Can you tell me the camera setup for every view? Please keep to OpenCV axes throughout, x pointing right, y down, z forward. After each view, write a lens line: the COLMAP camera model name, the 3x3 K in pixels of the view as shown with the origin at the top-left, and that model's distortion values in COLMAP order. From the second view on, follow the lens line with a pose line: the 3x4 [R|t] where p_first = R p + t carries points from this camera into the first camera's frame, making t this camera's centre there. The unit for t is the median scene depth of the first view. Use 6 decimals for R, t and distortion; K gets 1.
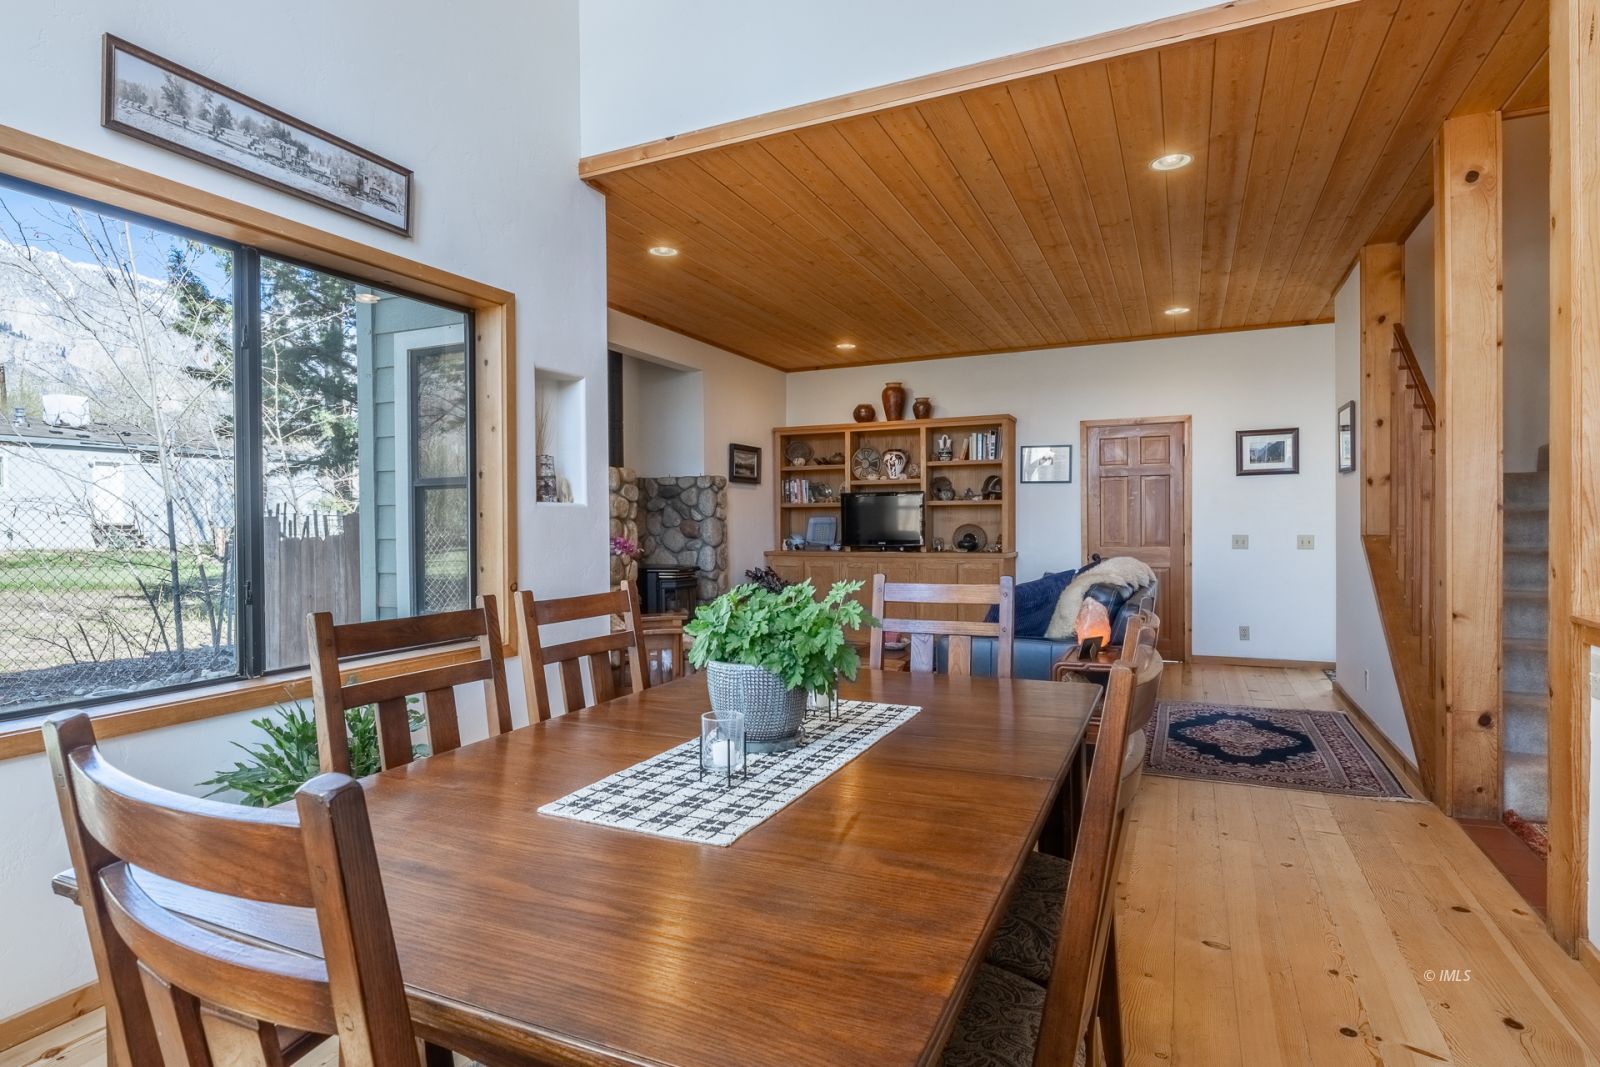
lens RADIAL K [[837.1, 0, 789.0], [0, 837.1, 536.0], [0, 0, 1]] dist [0.001494, 0.000070]
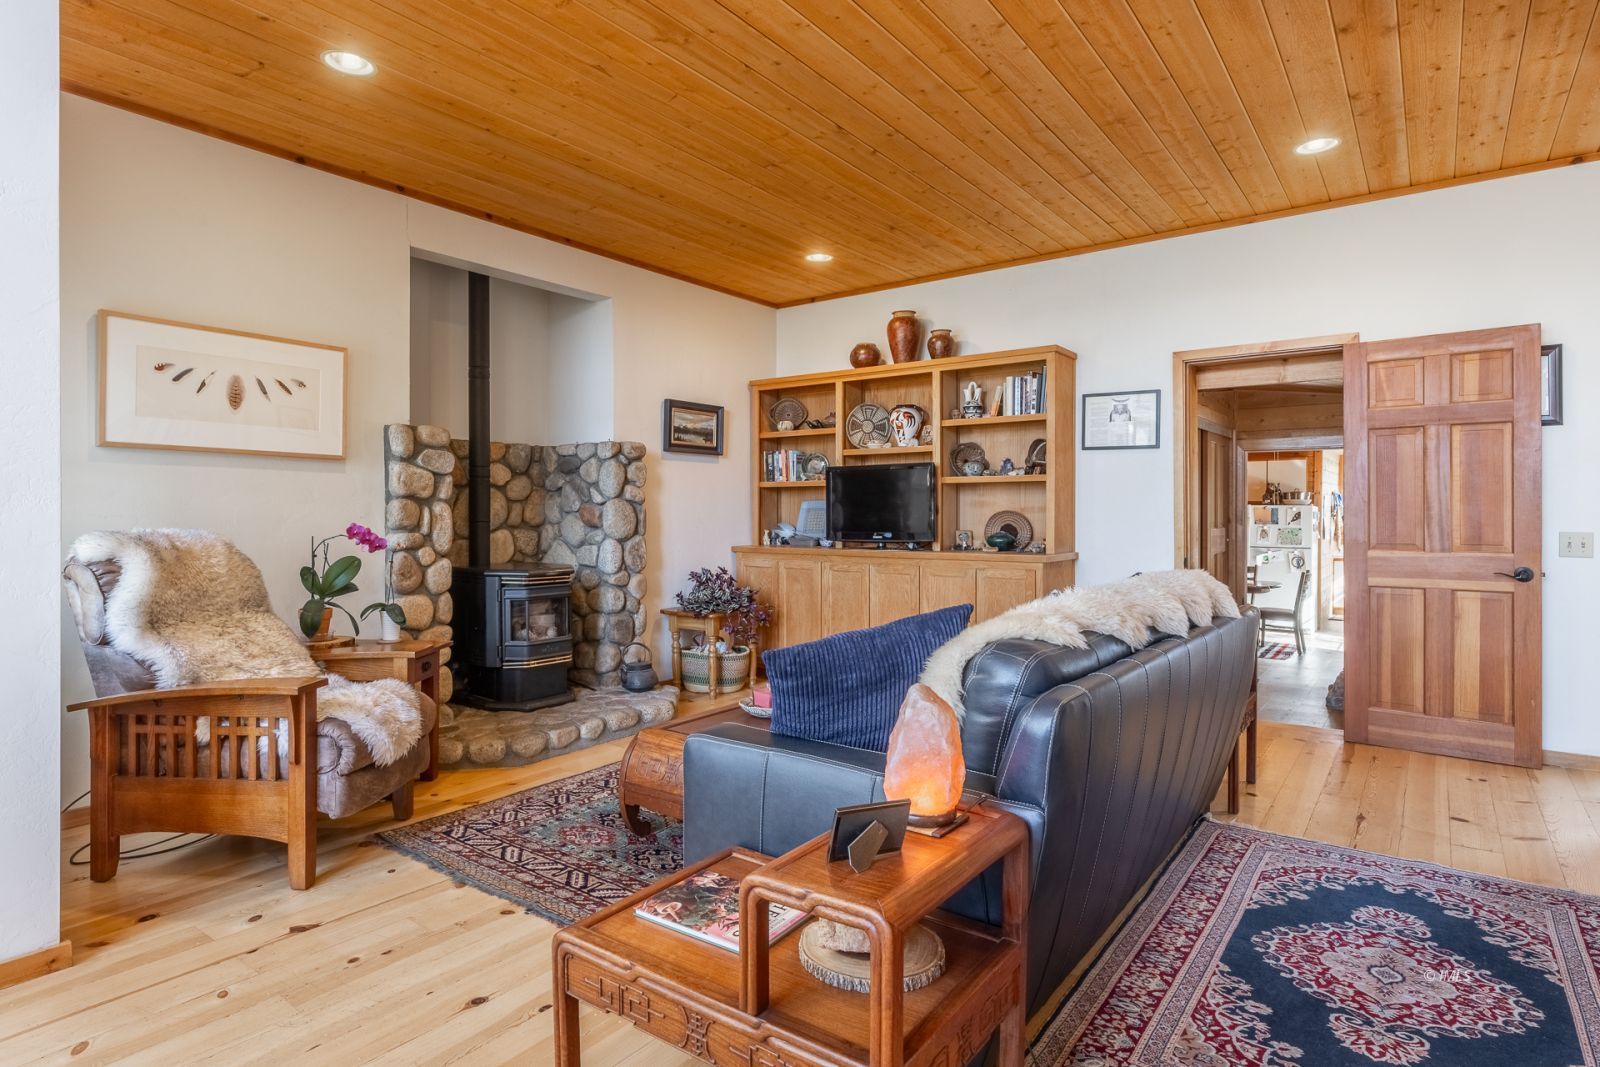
lens RADIAL K [[855.3, 0, 788.3], [0, 855.3, 515.6], [0, 0, 1]] dist [-0.000600, 0.000223]
pose [[0.979134, 0.006303, -0.203116, 0.191014], [-0.008478, 0.999916, -0.009838, -0.002047], [0.203037, 0.011354, 0.979105, 0.292243]]
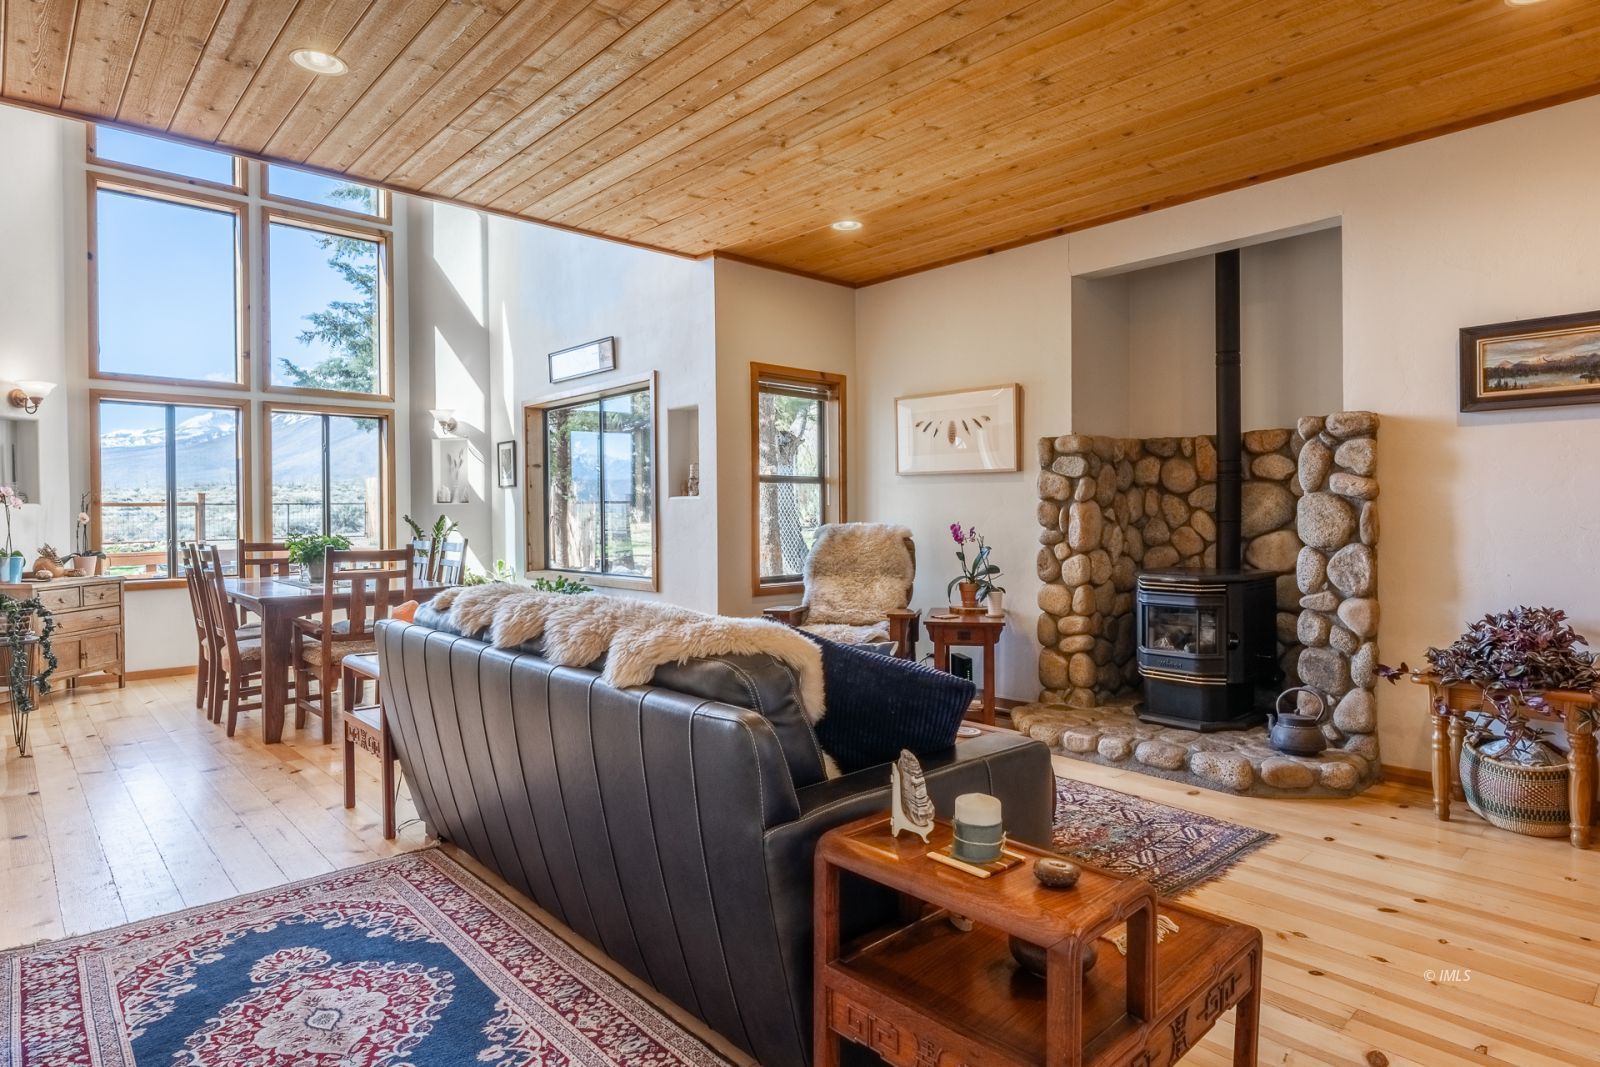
lens RADIAL K [[886.6, 0, 787.2], [0, 886.6, 523.3], [0, 0, 1]] dist [-0.001143, -0.000421]
pose [[-0.381969, 0.021277, -0.923930, 0.528387], [-0.003121, 0.999700, 0.024312, -0.015062], [0.924170, 0.012170, -0.381788, 0.854875]]
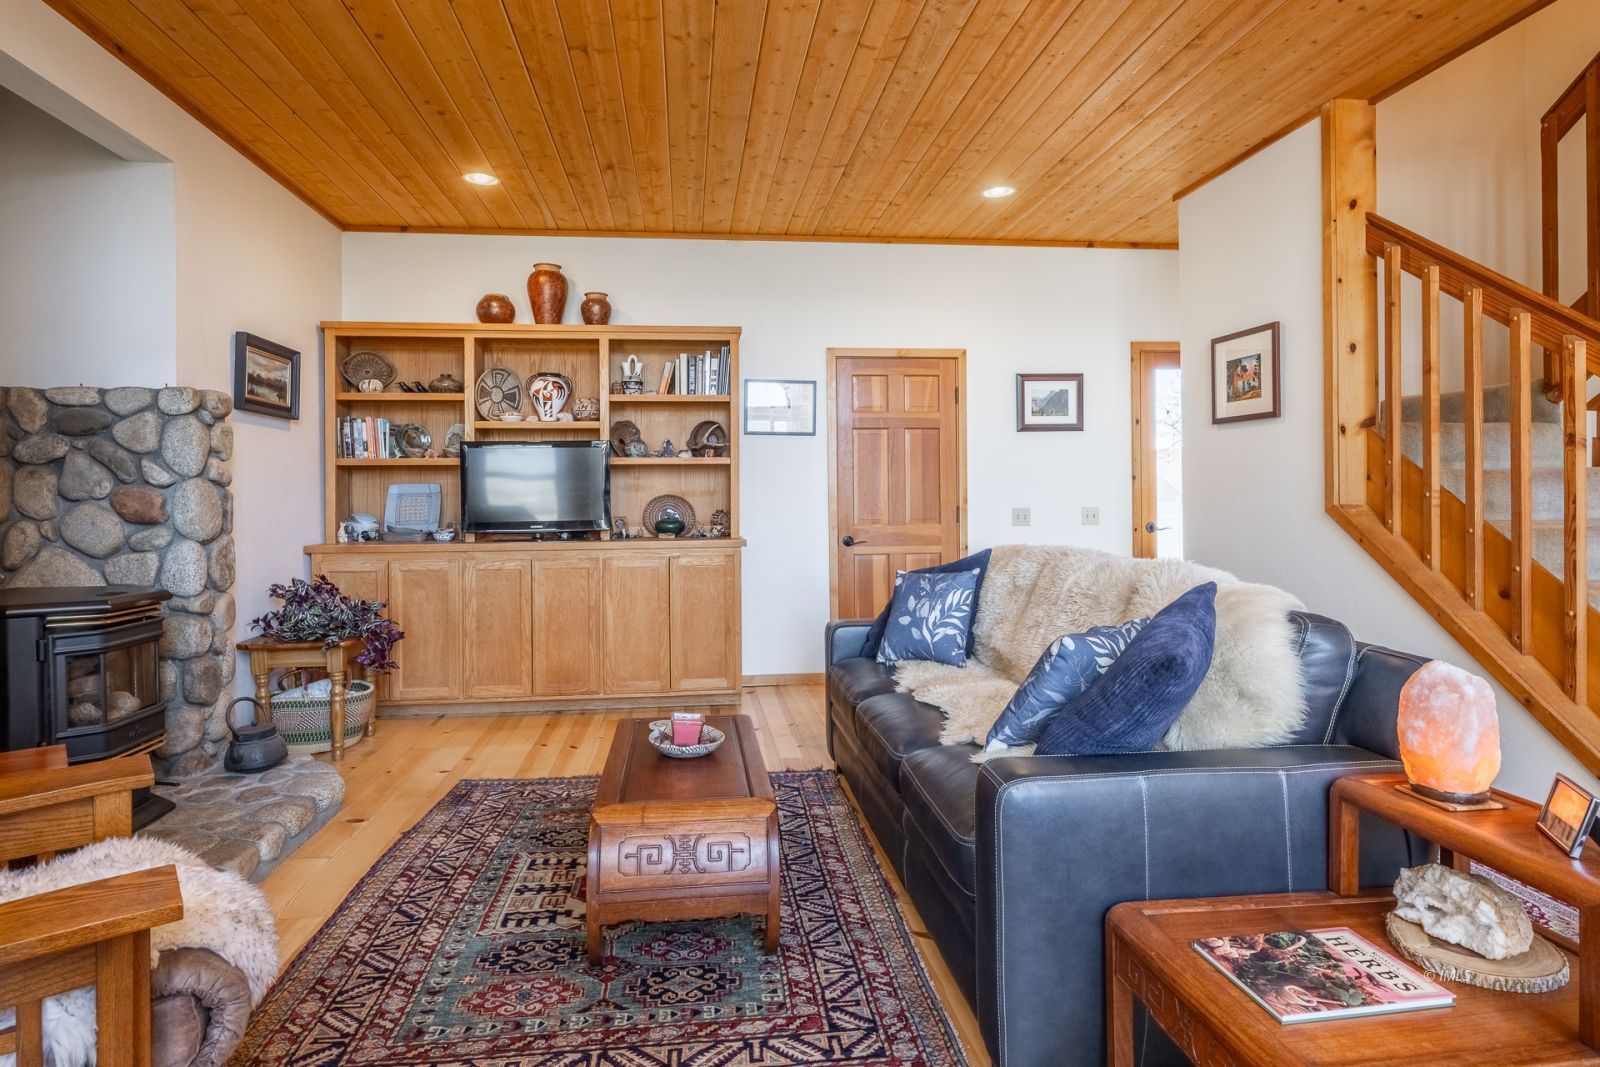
lens RADIAL K [[854.3, 0, 779.4], [0, 854.3, 497.5], [0, 0, 1]] dist [-0.004182, -0.000516]
pose [[0.854372, -0.001403, 0.519660, -0.059005], [0.011149, 0.999816, -0.015631, -0.000884], [-0.519542, 0.019148, 0.854230, 0.408965]]
